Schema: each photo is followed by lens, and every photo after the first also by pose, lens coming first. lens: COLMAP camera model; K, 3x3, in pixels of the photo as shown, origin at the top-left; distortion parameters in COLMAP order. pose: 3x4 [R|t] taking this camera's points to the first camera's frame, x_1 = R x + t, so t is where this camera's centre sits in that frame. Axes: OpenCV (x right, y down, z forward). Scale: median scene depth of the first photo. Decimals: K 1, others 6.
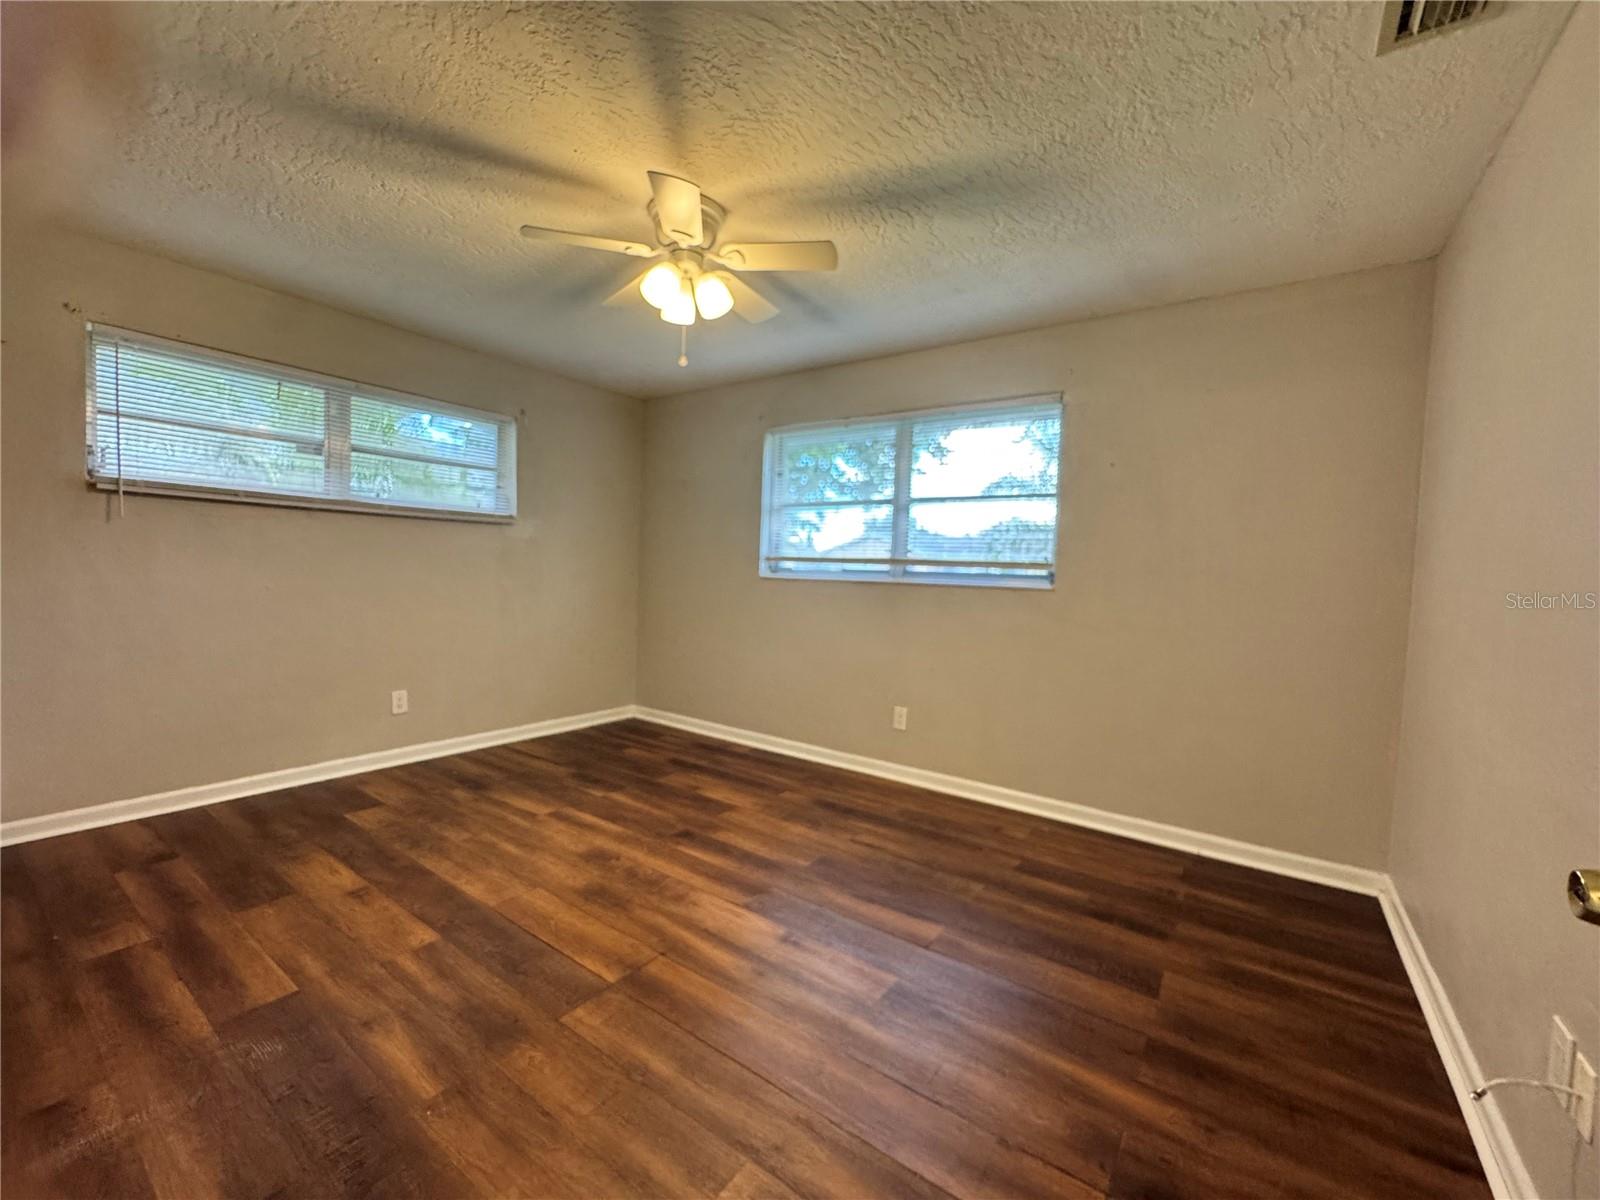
lens RADIAL K [[642.8, 0, 797.8], [0, 642.8, 597.5], [0, 0, 1]] dist [-0.007688, 0.001098]
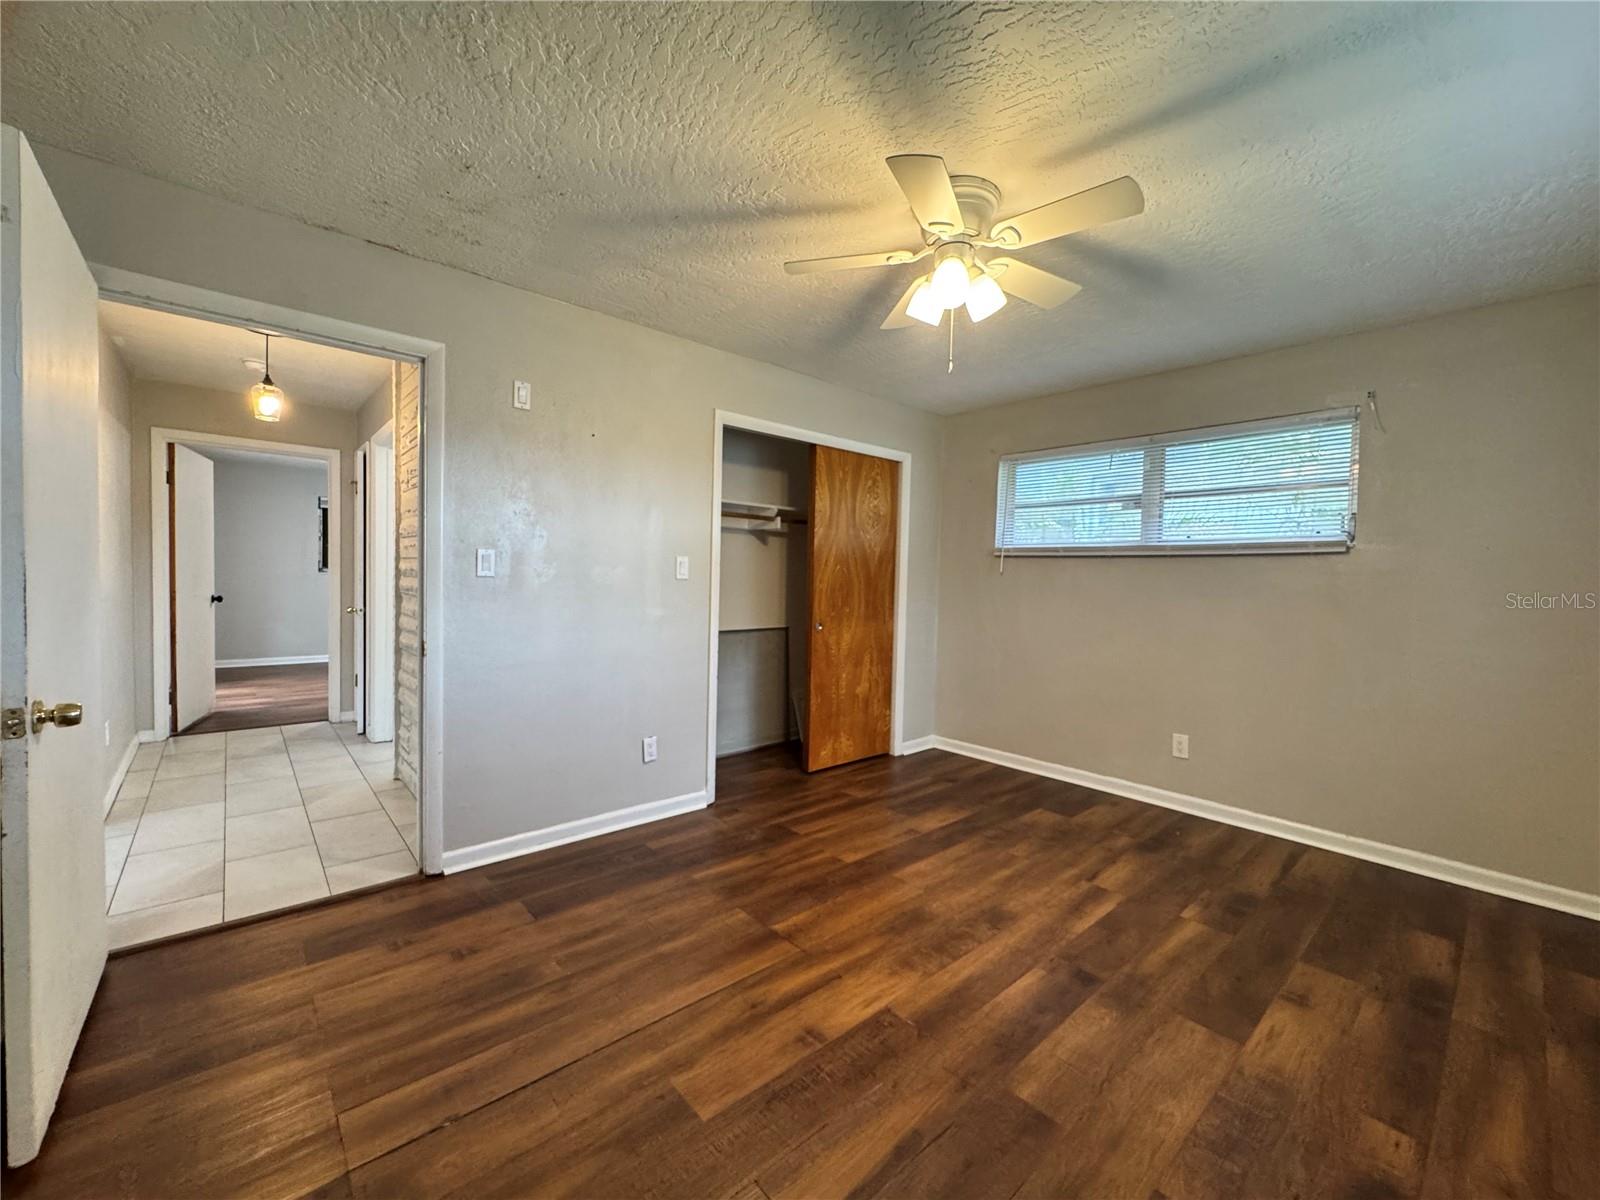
lens RADIAL K [[642.8, 0, 802.7], [0, 642.8, 600.2], [0, 0, 1]] dist [-0.007688, 0.001098]
pose [[-0.214367, -0.004622, -0.976742, 0.617797], [-0.074390, 0.997162, 0.011608, -0.036016], [0.973916, 0.075148, -0.214103, 0.856672]]
